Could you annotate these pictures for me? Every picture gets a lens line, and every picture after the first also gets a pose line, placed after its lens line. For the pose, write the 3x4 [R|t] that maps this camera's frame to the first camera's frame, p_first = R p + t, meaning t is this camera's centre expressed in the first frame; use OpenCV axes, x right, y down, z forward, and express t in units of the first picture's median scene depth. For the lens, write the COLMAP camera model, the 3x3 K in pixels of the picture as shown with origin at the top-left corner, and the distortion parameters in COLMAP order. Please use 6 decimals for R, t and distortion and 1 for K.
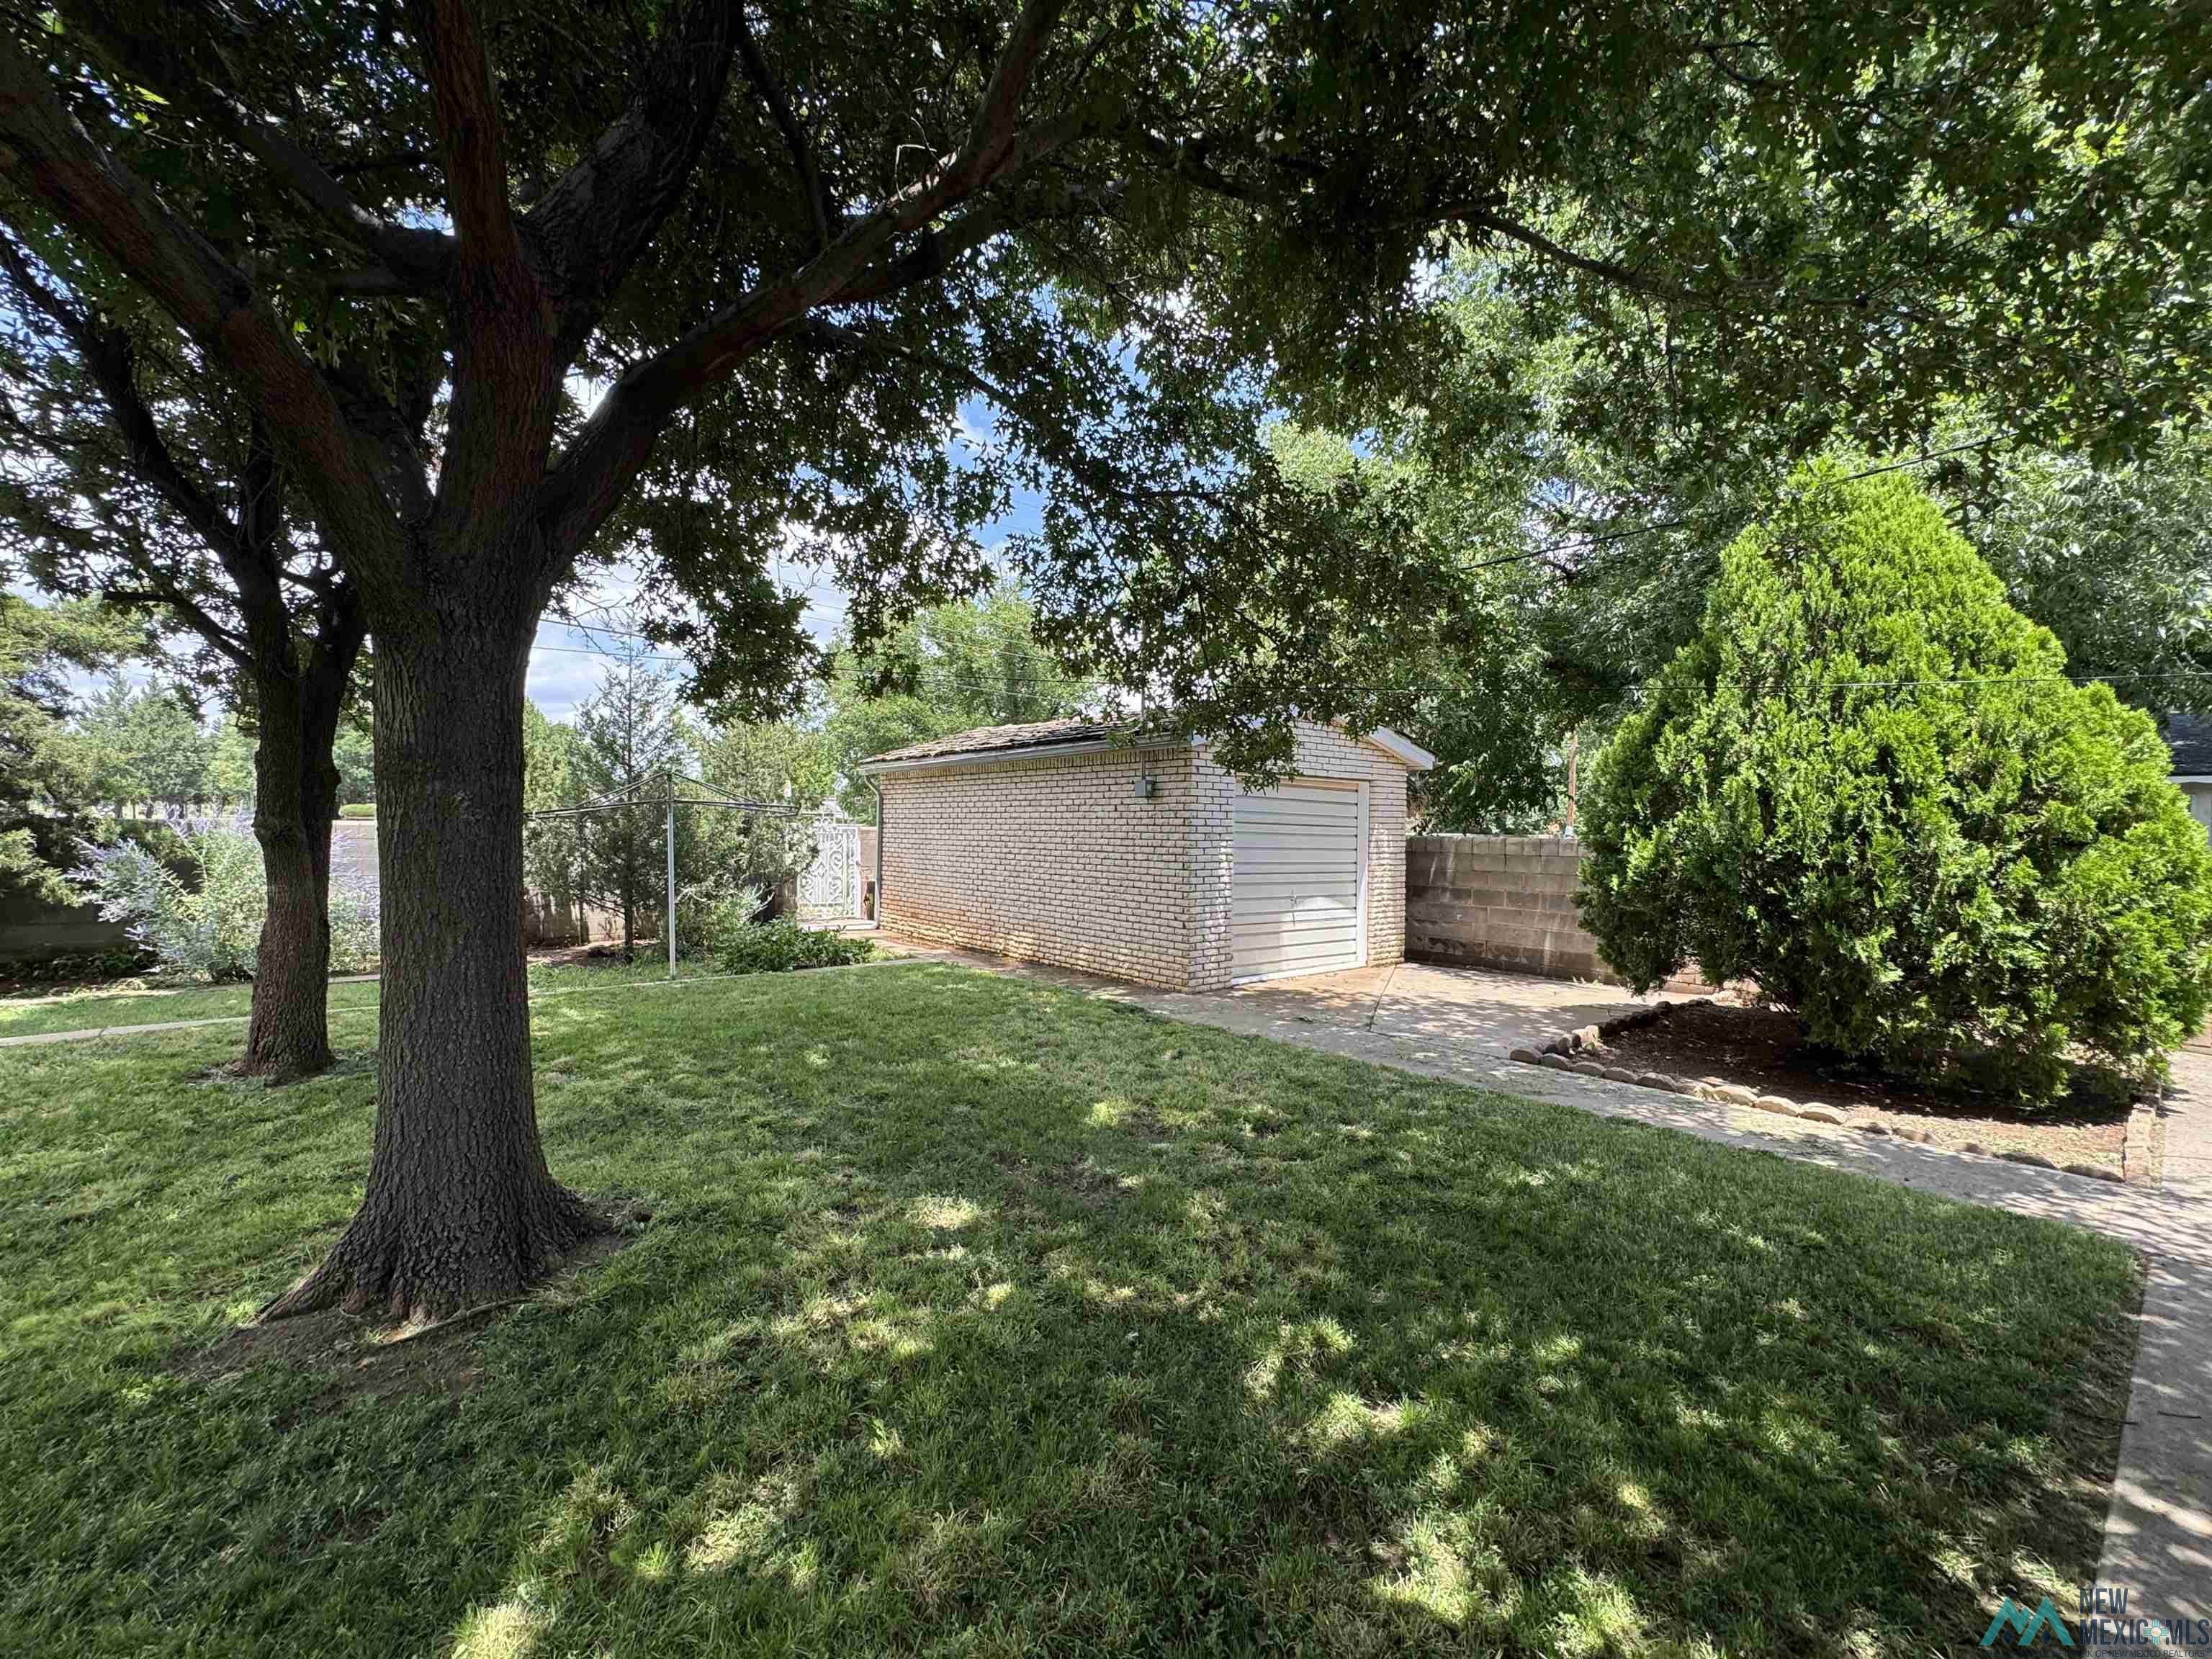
lens RADIAL K [[939.1, 0, 1106.0], [0, 939.1, 829.5], [0, 0, 1]] dist [-0.001873, 0.000401]
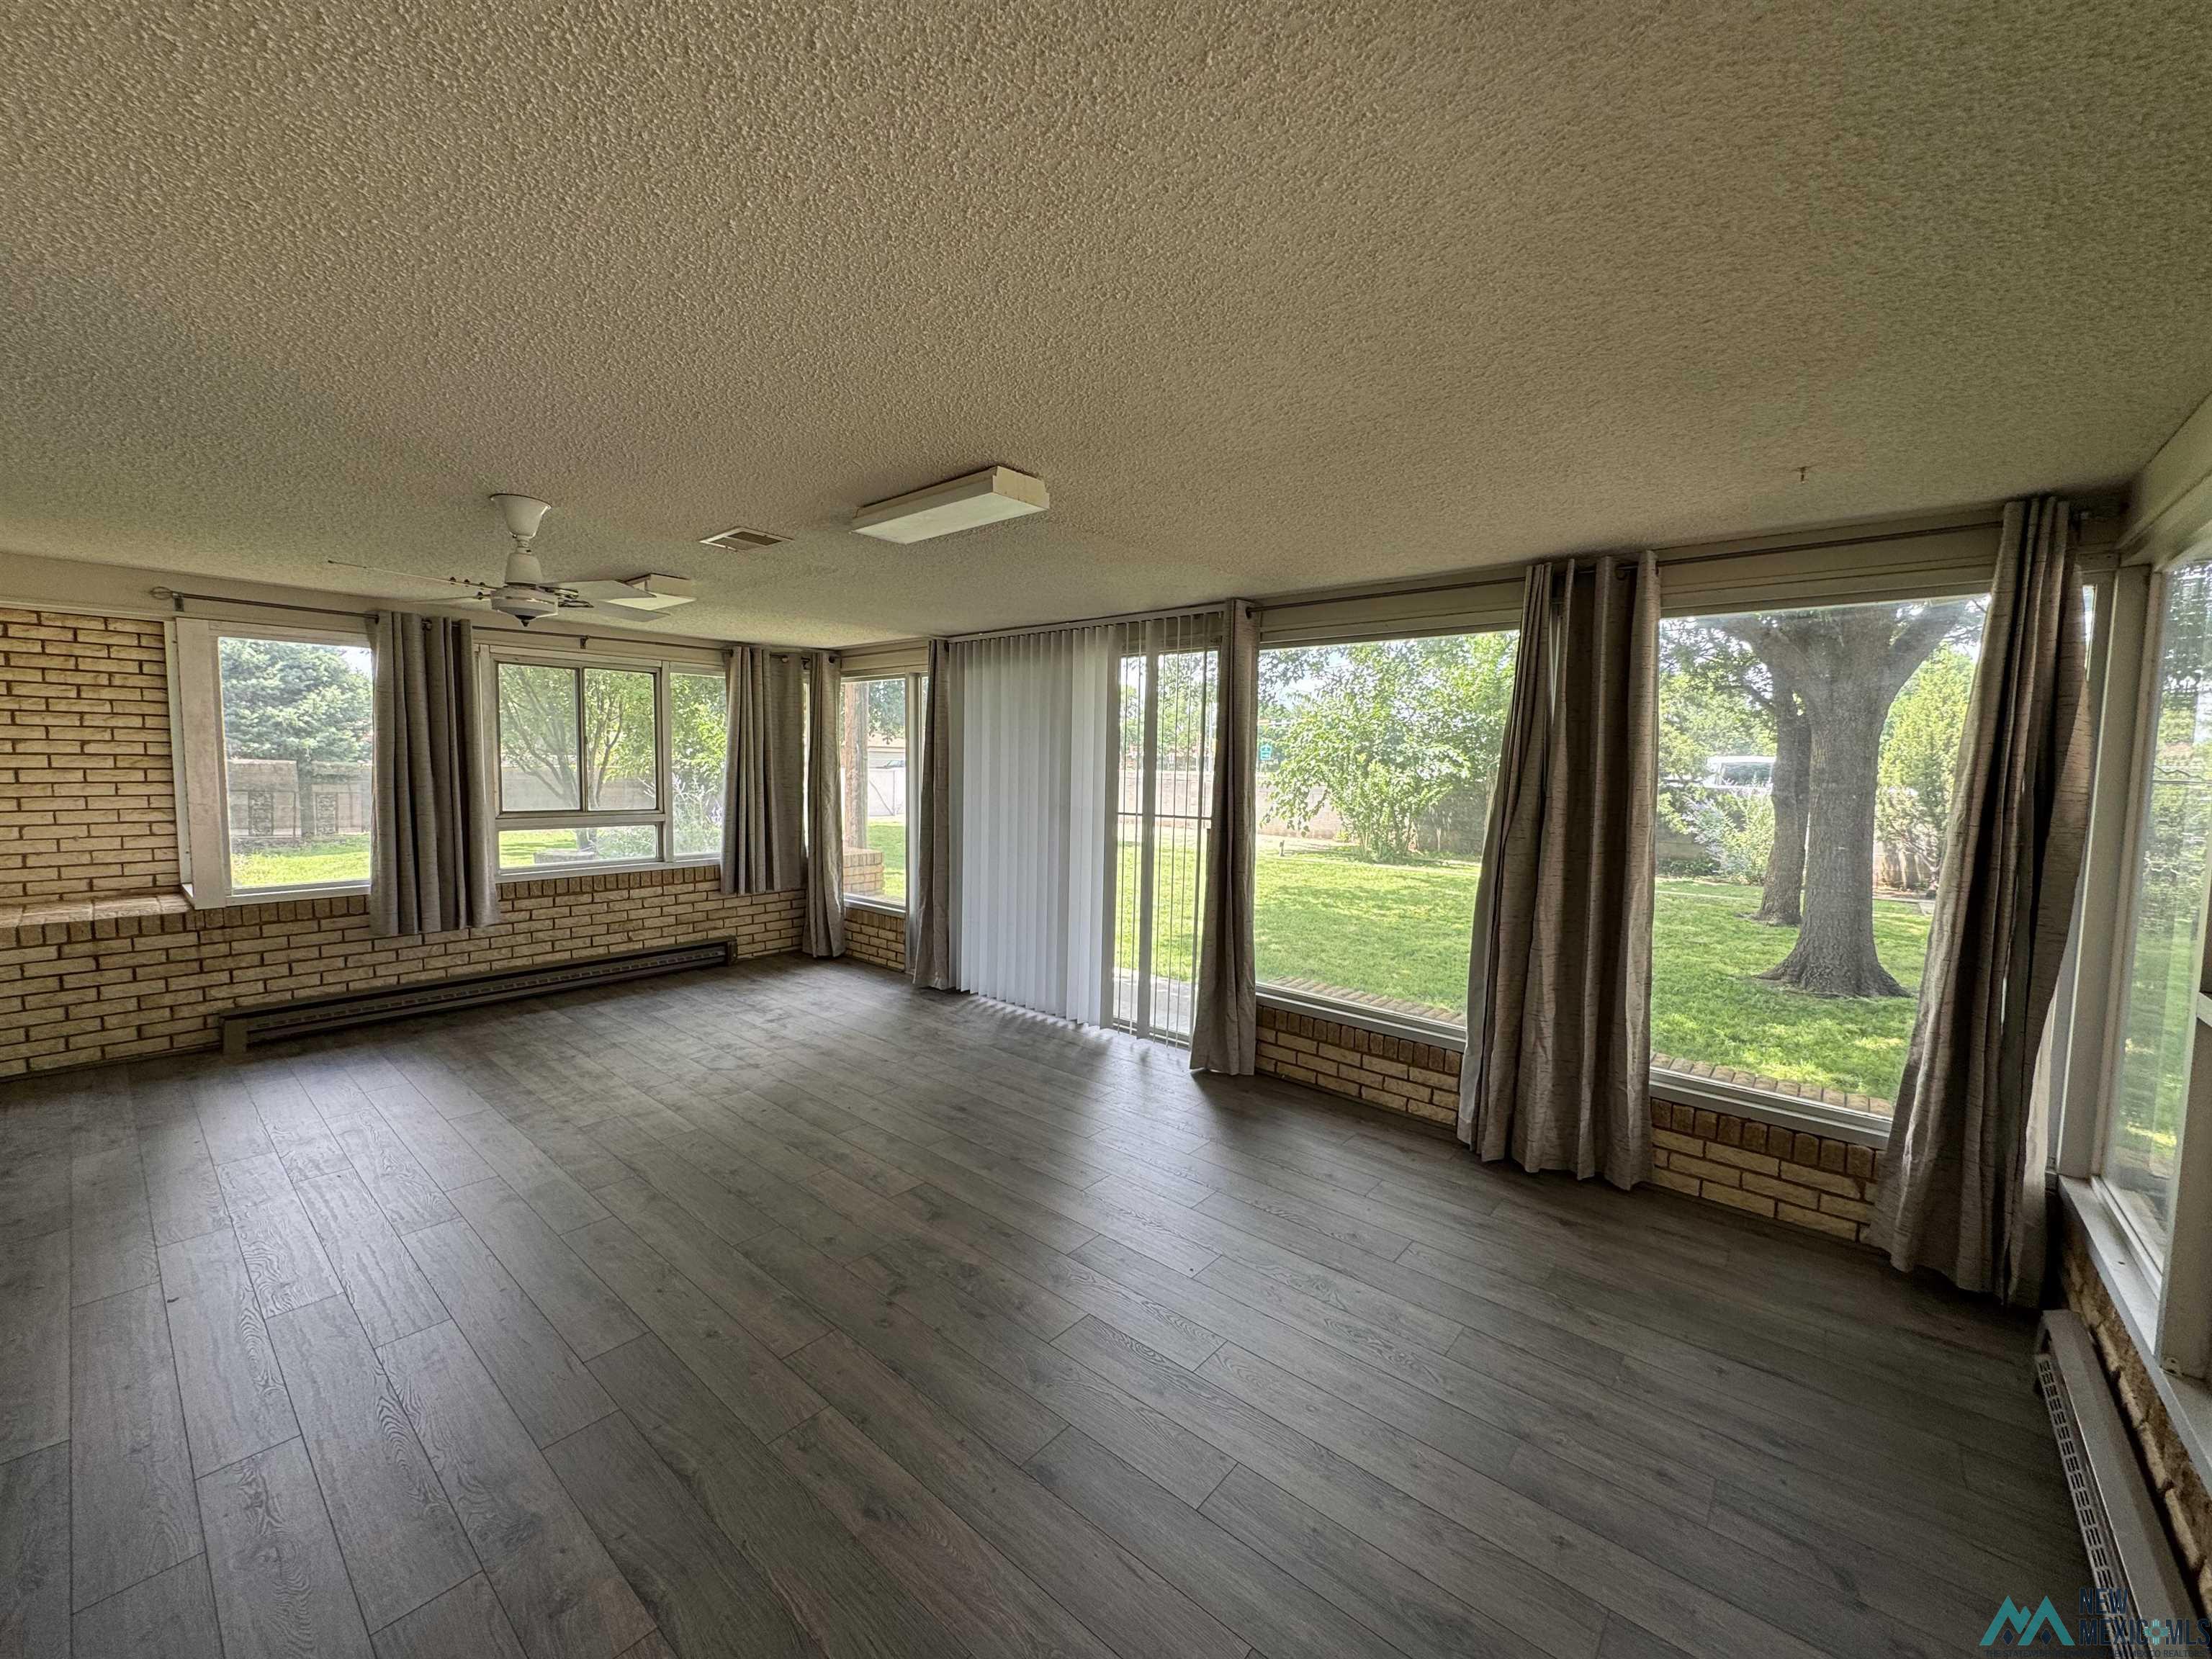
lens RADIAL K [[880.2, 0, 1106.0], [0, 880.2, 829.5], [0, 0, 1]] dist [-0.000179, -0.000145]
pose [[0.173348, 0.062208, -0.982894, 0.448639], [-0.020178, 0.998018, 0.059606, -0.009435], [0.984654, 0.009501, 0.174260, -0.465774]]
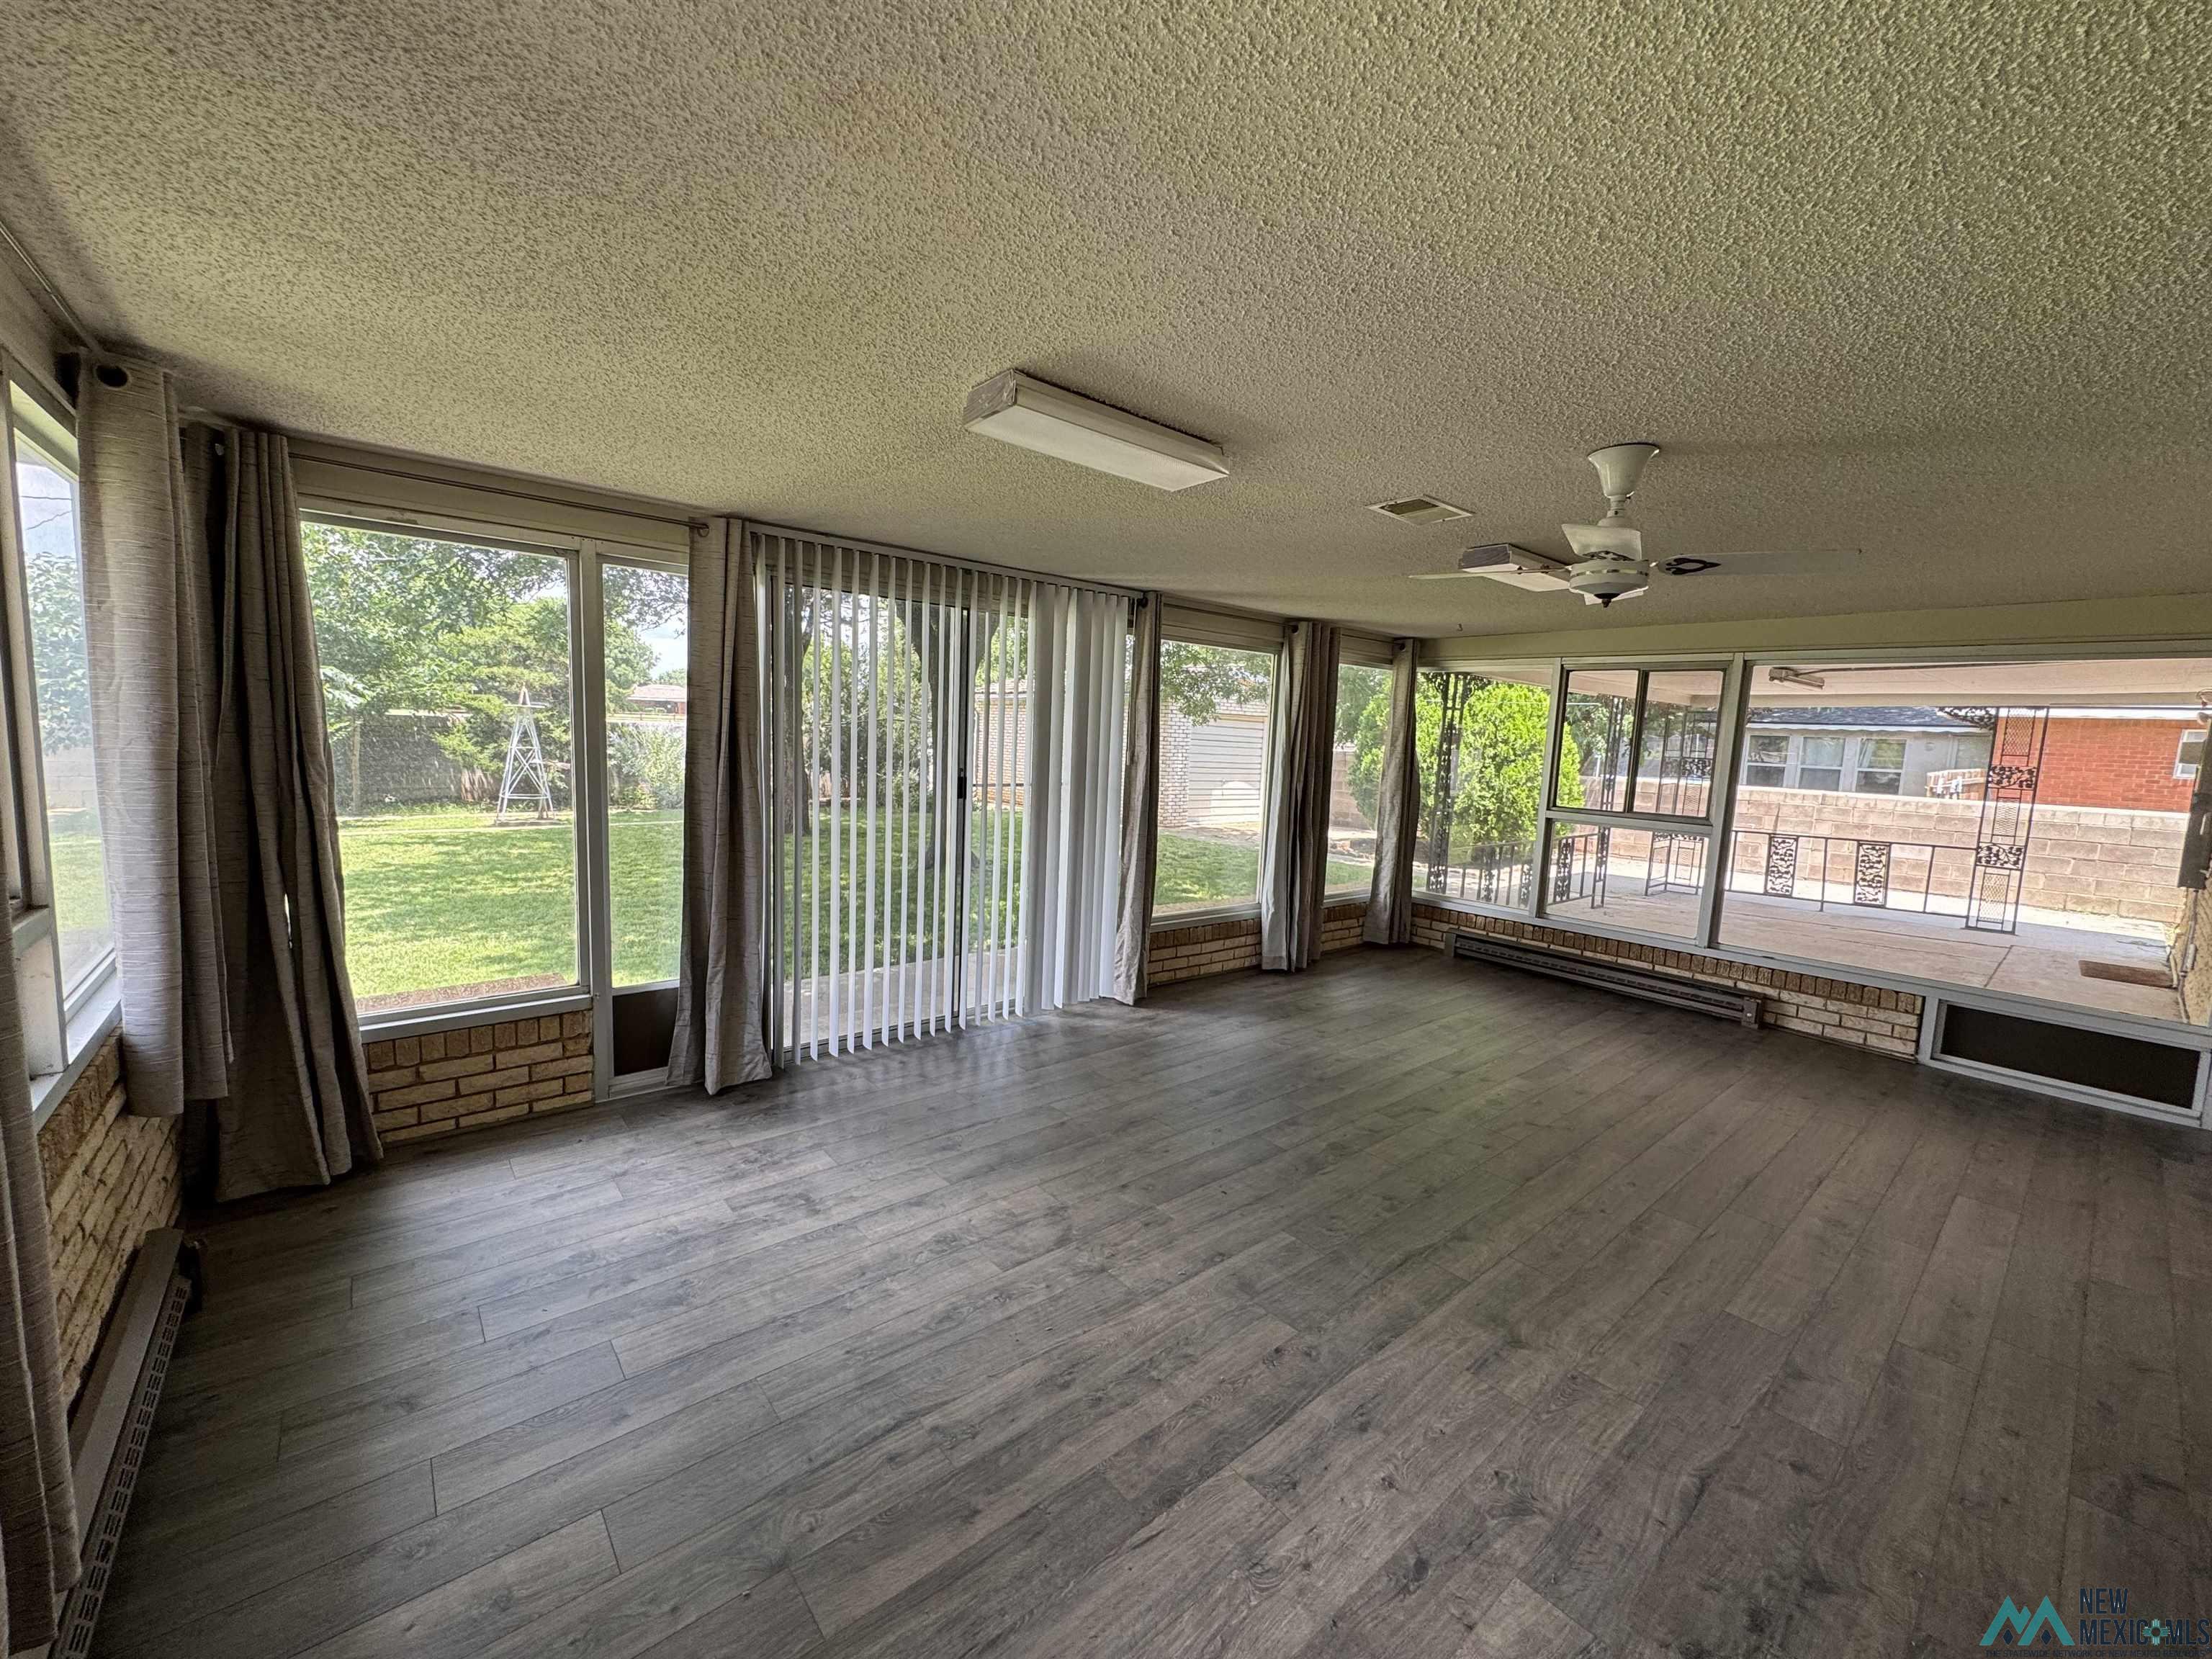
lens RADIAL K [[880.2, 0, 1106.0], [0, 880.2, 829.5], [0, 0, 1]] dist [-0.000179, -0.000145]
pose [[0.999538, 0.023301, 0.019538, -0.068437], [-0.025247, 0.994034, 0.106112, -0.016532], [-0.016949, -0.106557, 0.994162, -0.889519]]
